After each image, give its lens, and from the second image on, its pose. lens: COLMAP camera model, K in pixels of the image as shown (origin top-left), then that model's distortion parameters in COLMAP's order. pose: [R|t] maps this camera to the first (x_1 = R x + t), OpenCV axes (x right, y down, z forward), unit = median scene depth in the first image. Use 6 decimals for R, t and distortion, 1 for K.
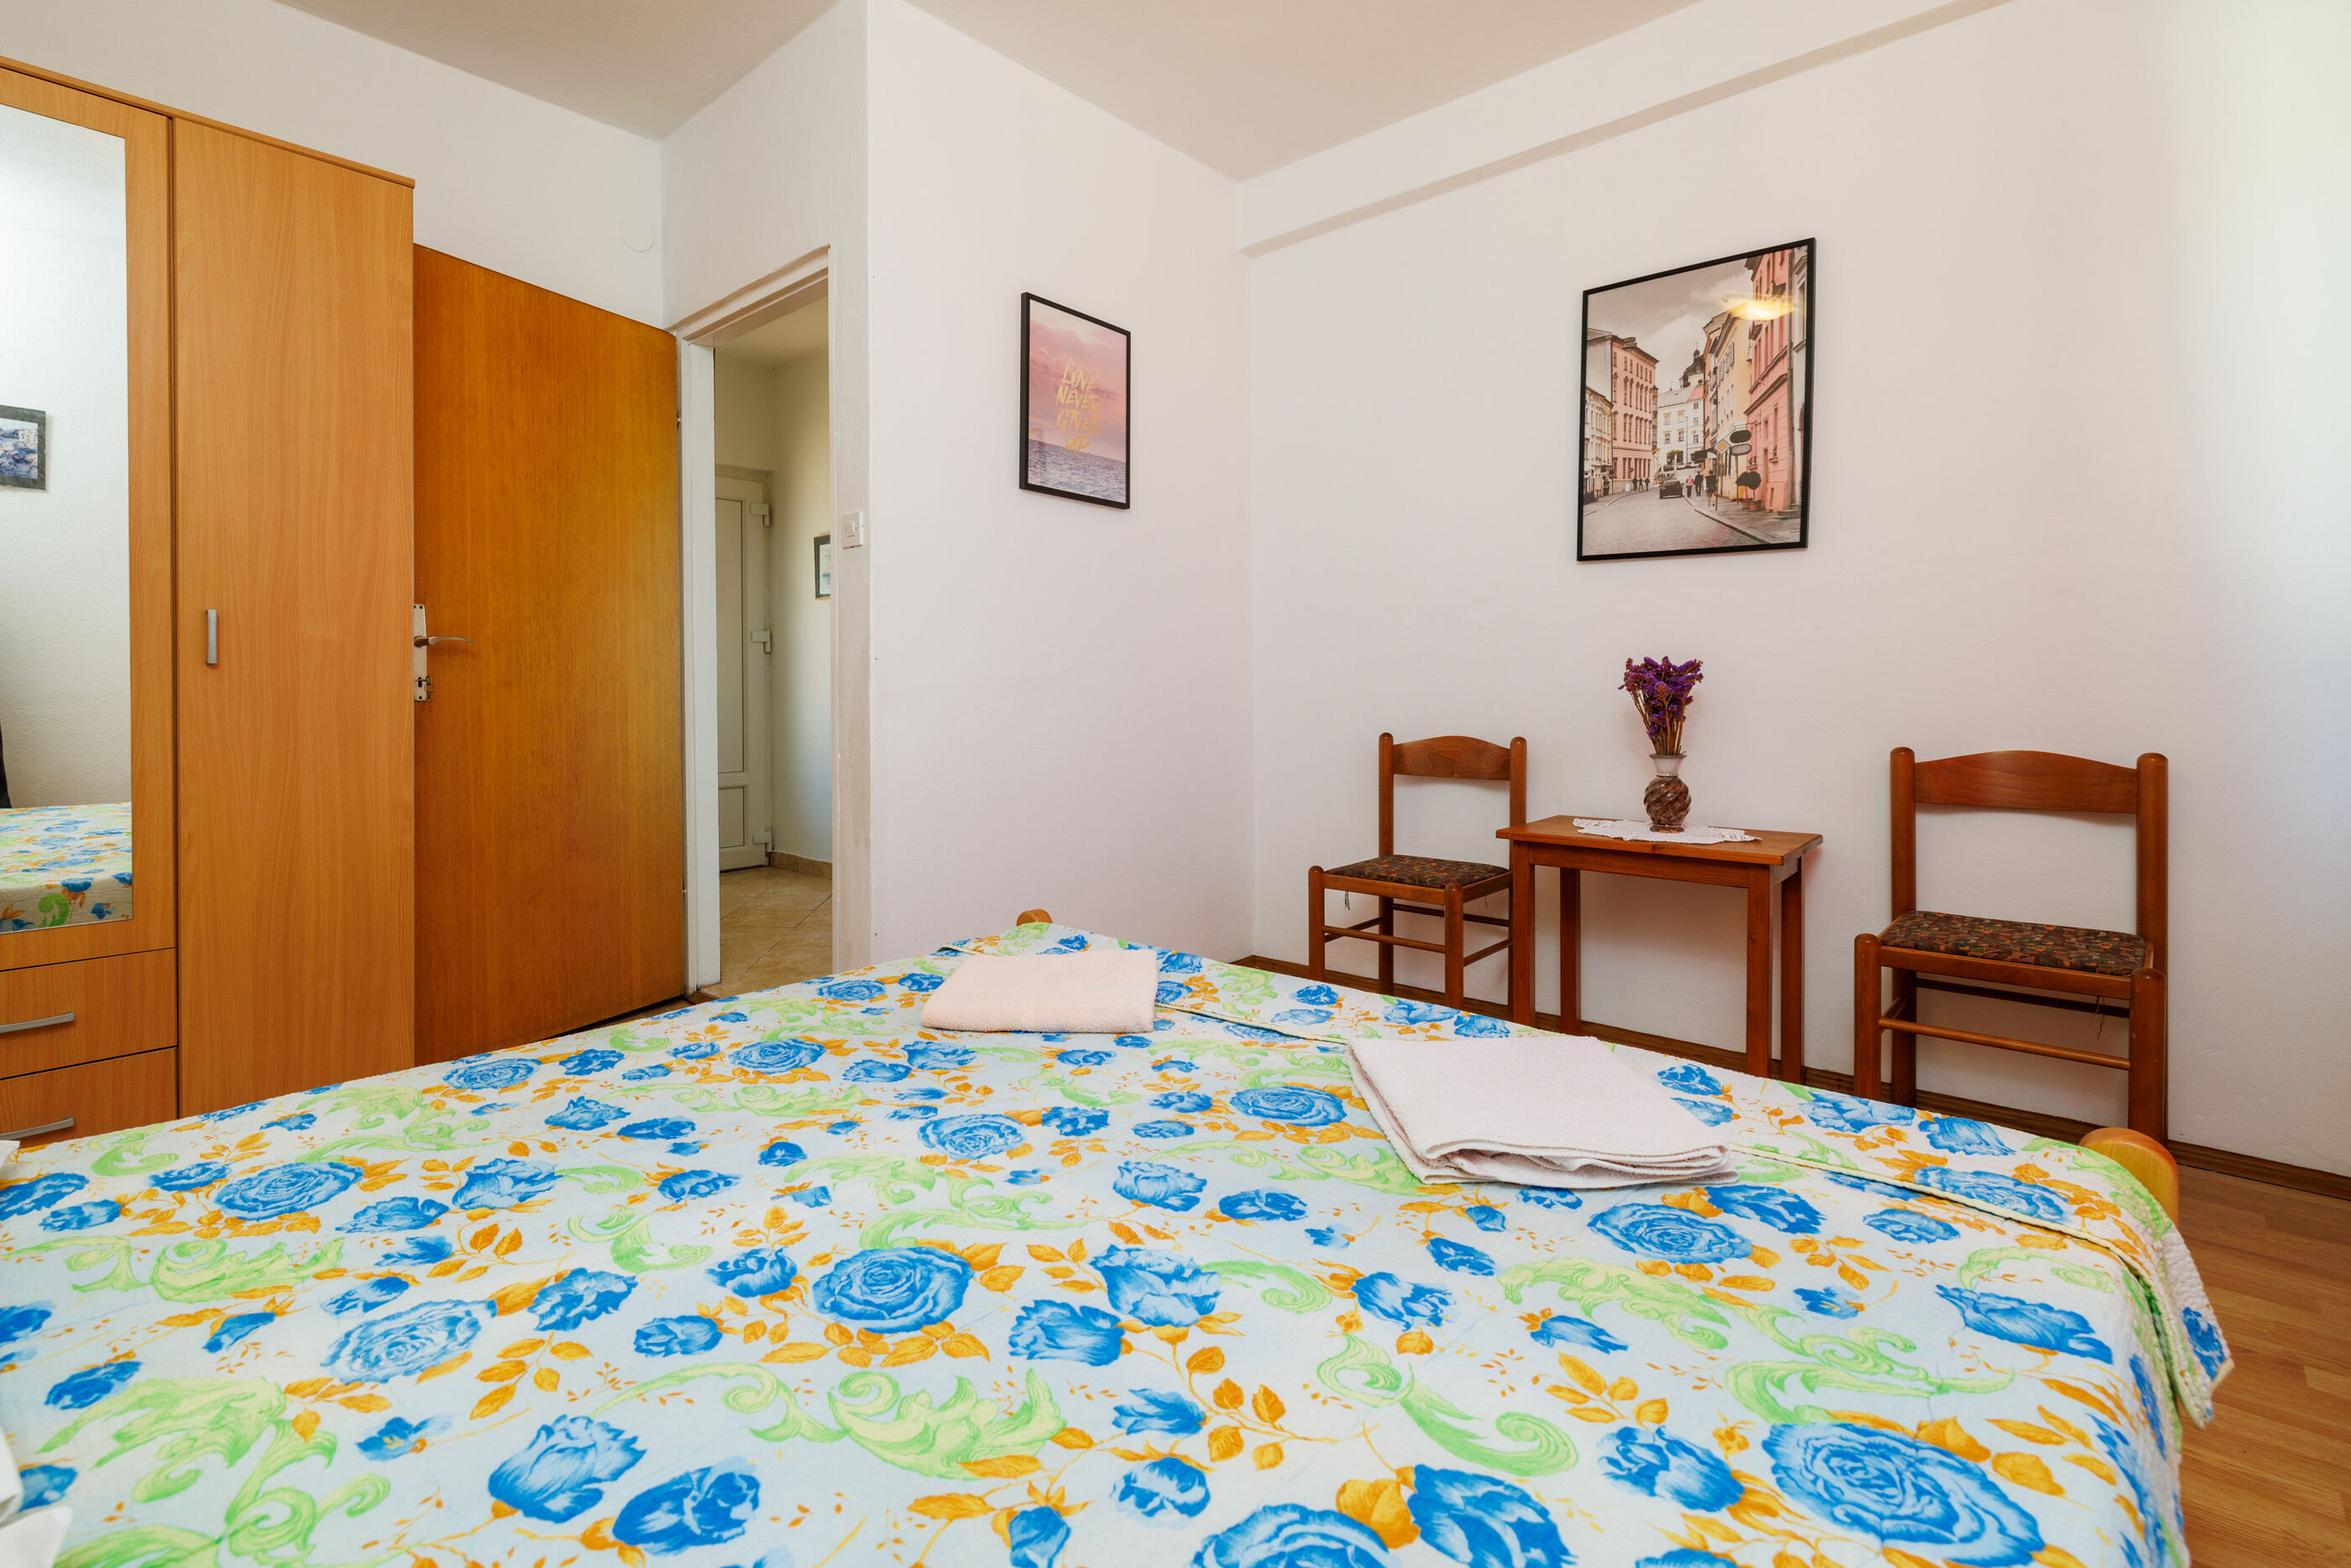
lens RADIAL K [[1005.5, 0, 1220.4], [0, 1005.5, 695.1], [0, 0, 1]] dist [-0.000047, -0.001300]
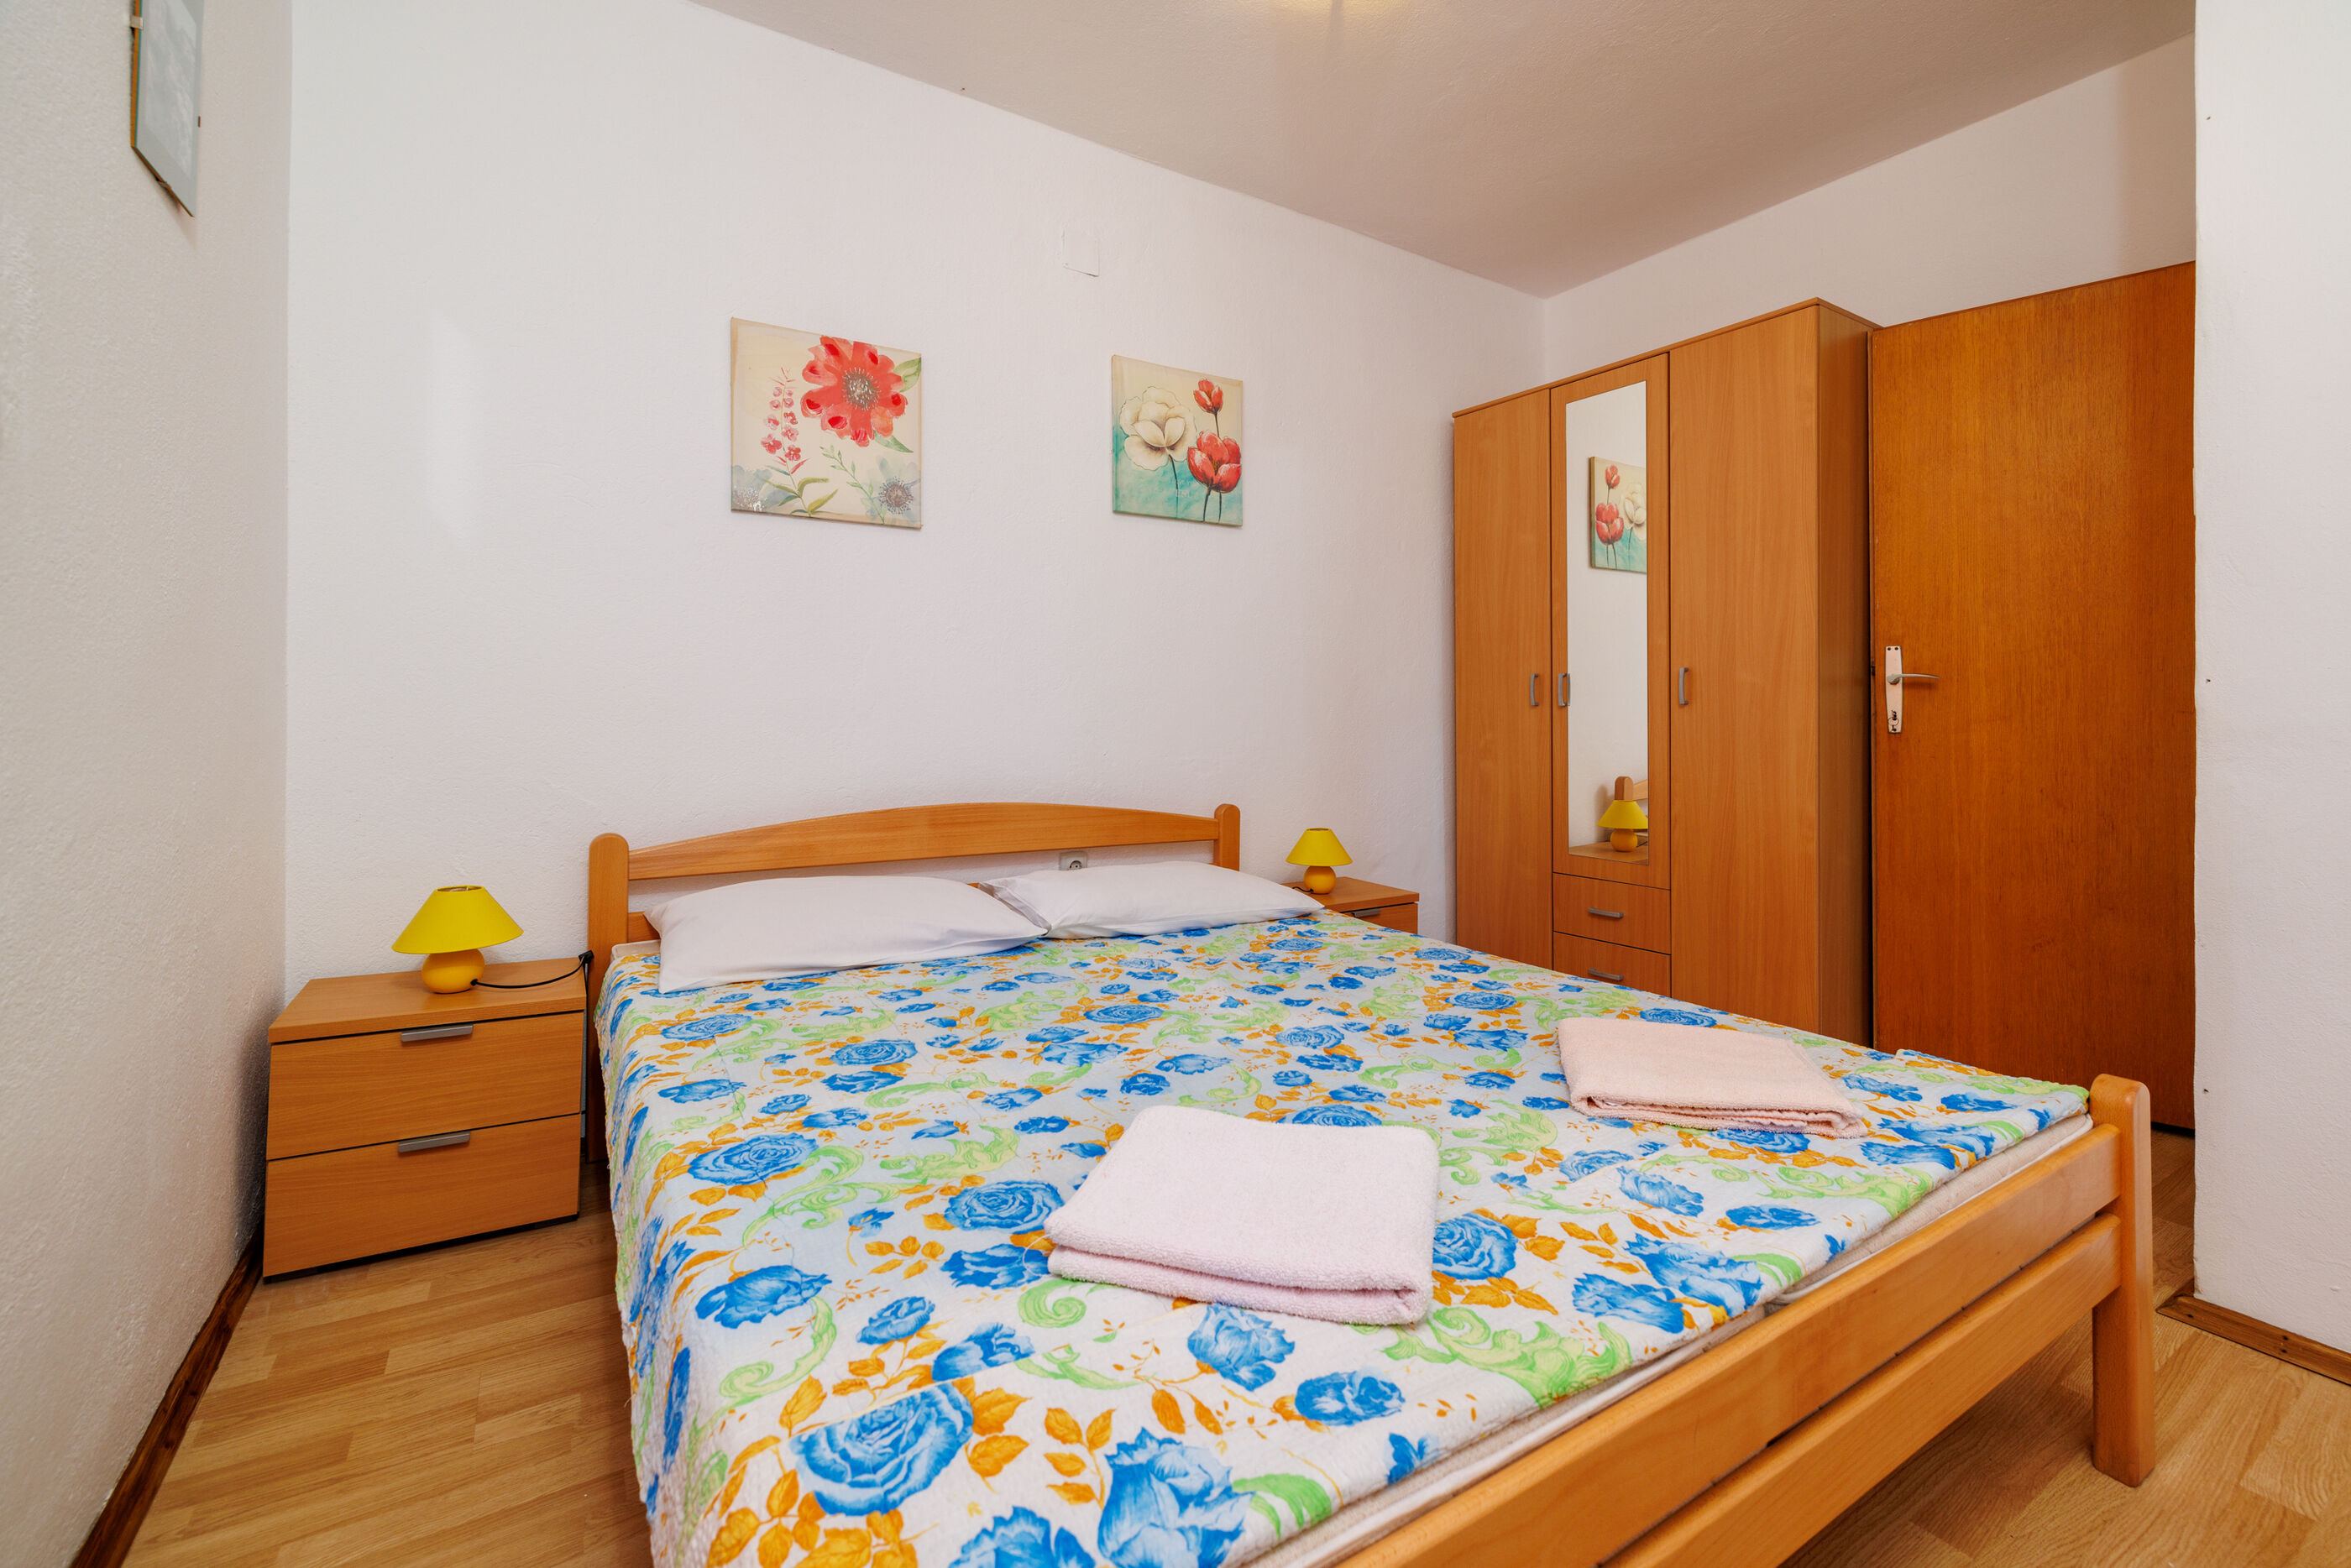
lens RADIAL K [[1005.5, 0, 1138.3], [0, 1005.5, 741.9], [0, 0, 1]] dist [-0.000047, -0.001300]
pose [[-0.284844, 0.024164, -0.958269, 1.730805], [-0.007903, 0.999589, 0.027555, -0.028907], [0.958541, 0.015422, -0.284536, 1.701724]]
